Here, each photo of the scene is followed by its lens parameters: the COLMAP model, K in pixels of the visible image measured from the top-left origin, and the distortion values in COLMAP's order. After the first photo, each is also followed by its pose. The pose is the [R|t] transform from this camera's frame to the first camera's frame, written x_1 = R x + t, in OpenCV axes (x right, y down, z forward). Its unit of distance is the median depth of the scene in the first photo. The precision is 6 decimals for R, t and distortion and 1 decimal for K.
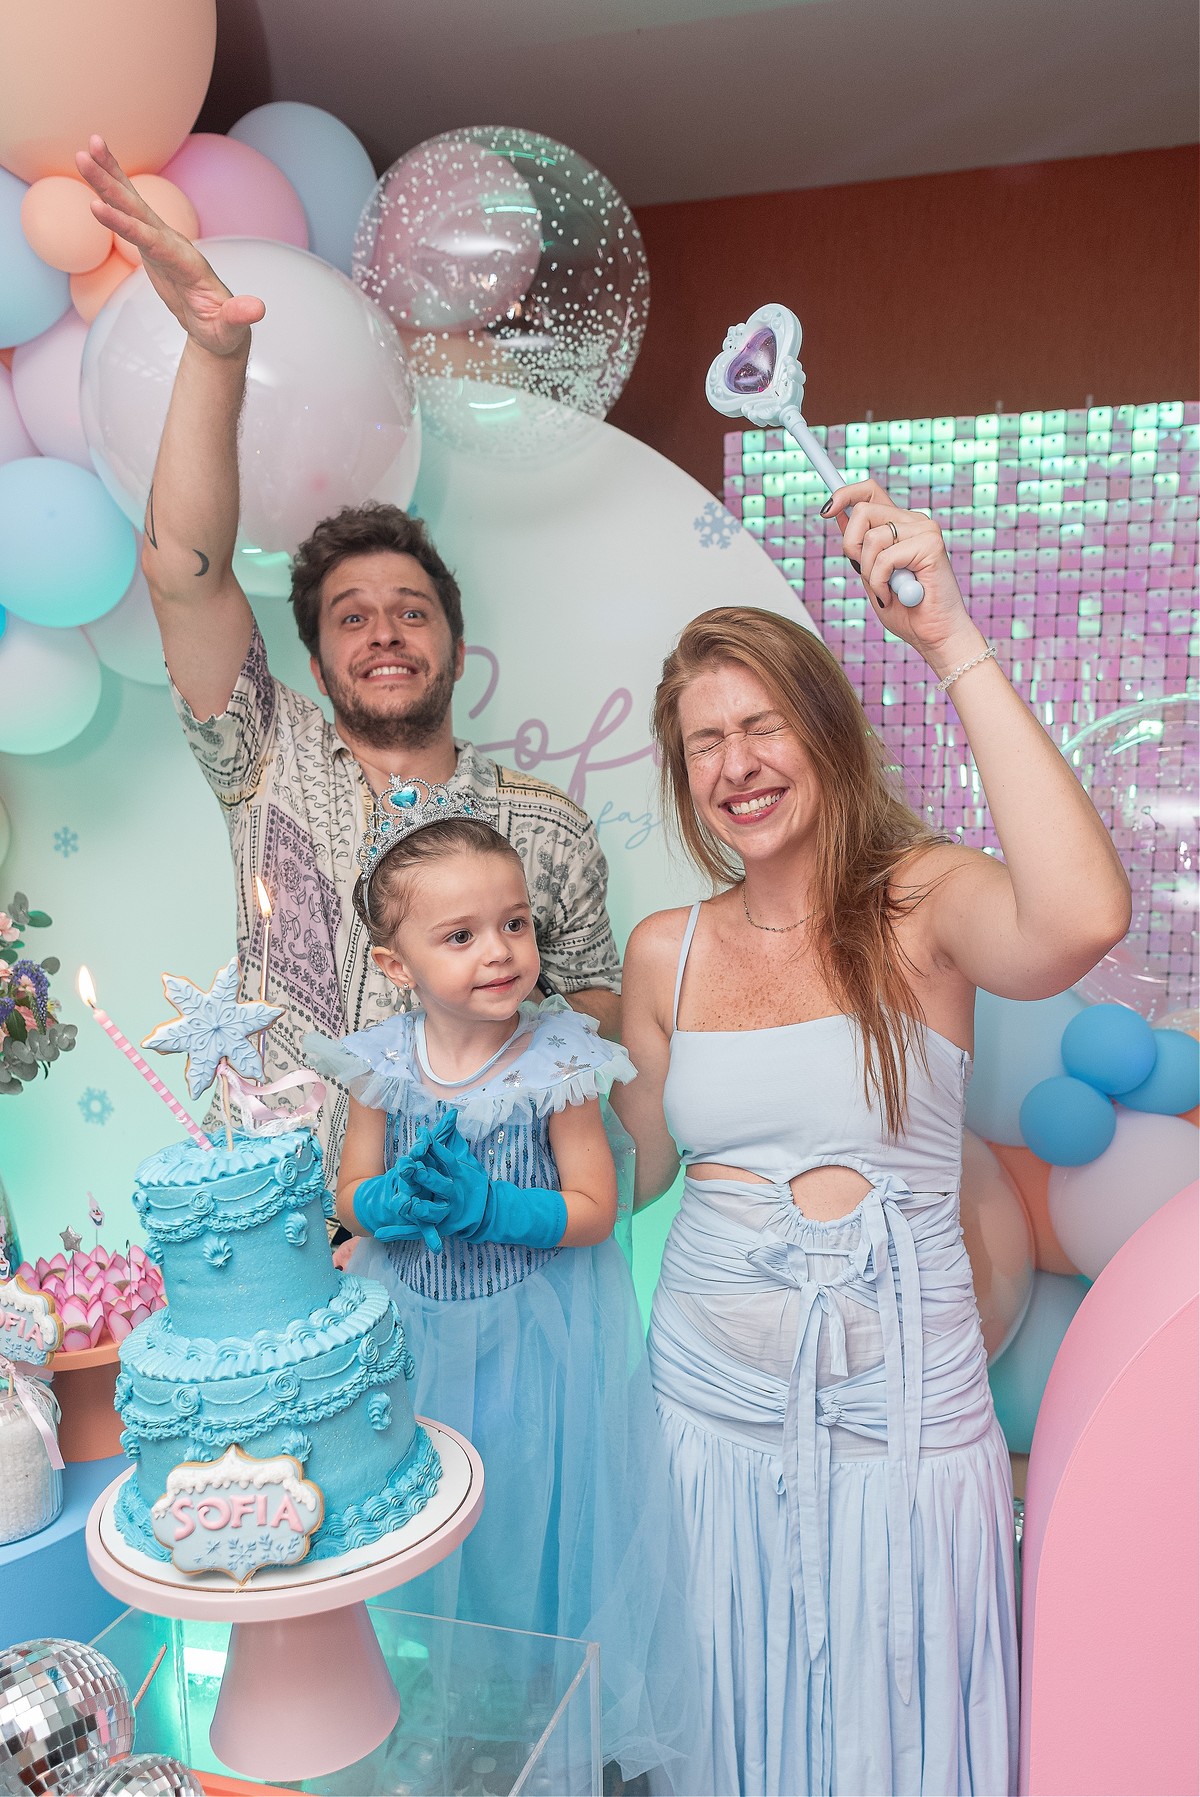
lens RADIAL K [[1284.8, 0, 591.1], [0, 1284.8, 909.0], [0, 0, 1]] dist [-0.024763, 0.015166]
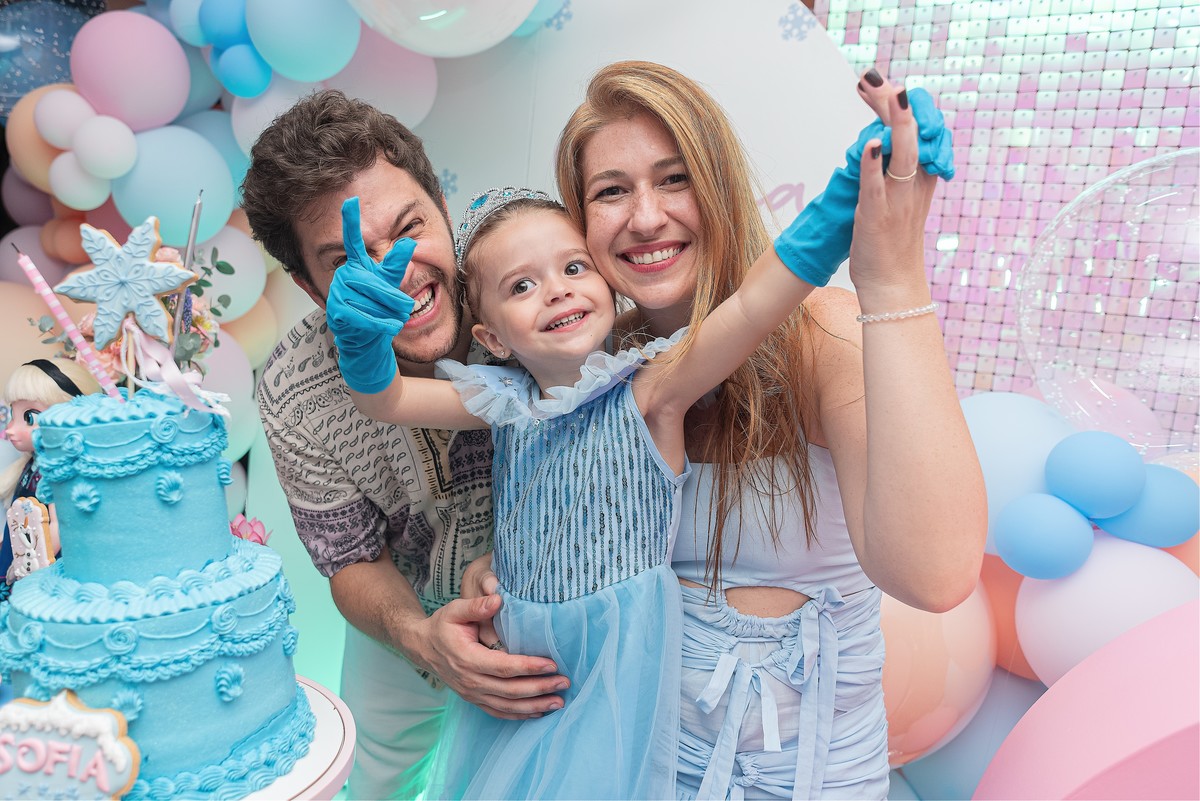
lens RADIAL K [[858.0, 0, 593.1], [0, 858.0, 398.7], [0, 0, 1]] dist [-0.024763, 0.015166]
pose [[0.978005, 0.106275, -0.179479, 0.208463], [-0.106120, 0.994298, 0.010490, 0.142464], [0.179570, 0.008787, 0.983706, 0.415767]]
